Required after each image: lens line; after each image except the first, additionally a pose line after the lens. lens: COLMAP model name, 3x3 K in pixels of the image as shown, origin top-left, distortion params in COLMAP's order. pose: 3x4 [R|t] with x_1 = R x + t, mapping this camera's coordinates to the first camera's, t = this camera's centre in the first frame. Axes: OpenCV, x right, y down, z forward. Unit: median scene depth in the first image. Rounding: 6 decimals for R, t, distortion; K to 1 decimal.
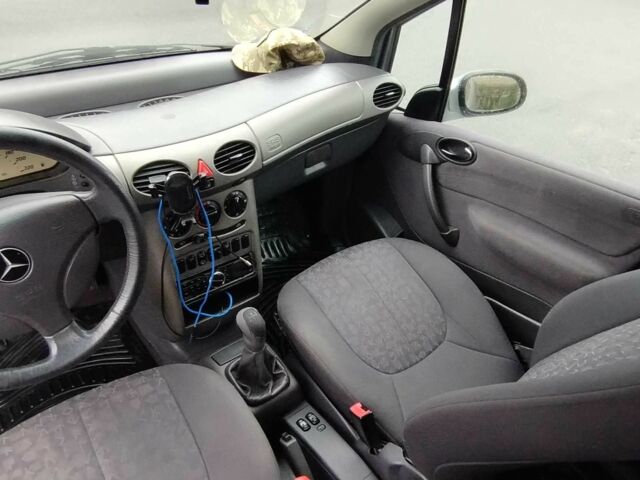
lens RADIAL K [[484.4, 0, 320.0], [0, 484.4, 240.0], [0, 0, 1]] dist [0.005987, -0.003572]
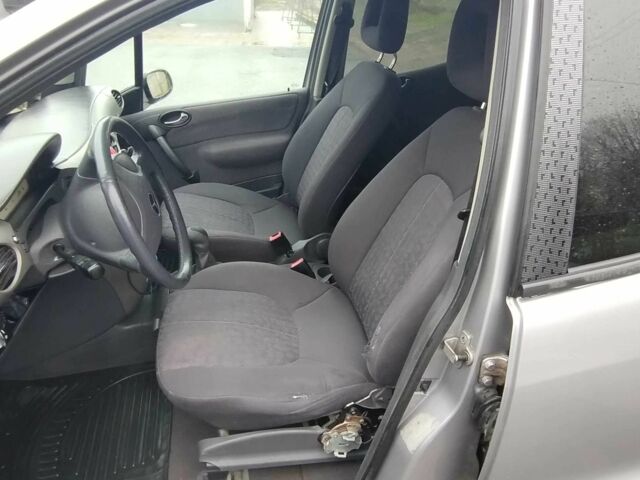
lens RADIAL K [[484.4, 0, 320.0], [0, 484.4, 240.0], [0, 0, 1]] dist [0.005987, -0.003572]
pose [[0.433930, -0.479077, 0.763014, -0.843329], [0.549761, 0.811753, 0.197026, 0.073349], [-0.713770, 0.333980, 0.615622, -0.132008]]
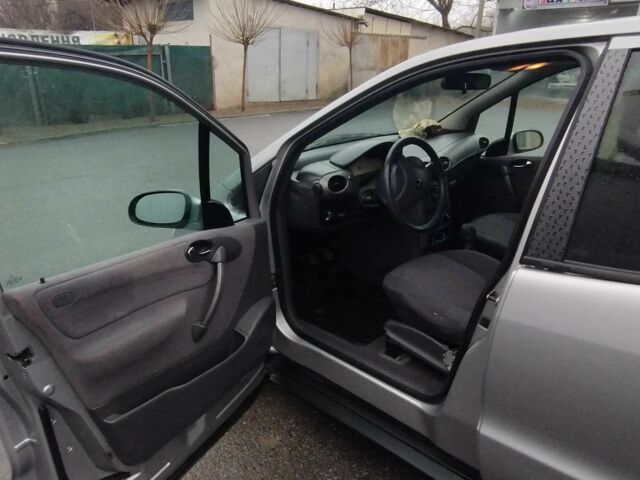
lens RADIAL K [[484.4, 0, 320.0], [0, 484.4, 240.0], [0, 0, 1]] dist [0.005987, -0.003572]
pose [[0.987432, -0.112643, 0.110858, -0.799548], [0.138462, 0.954762, -0.263170, 0.524388], [-0.076199, 0.275212, 0.958359, -0.784206]]
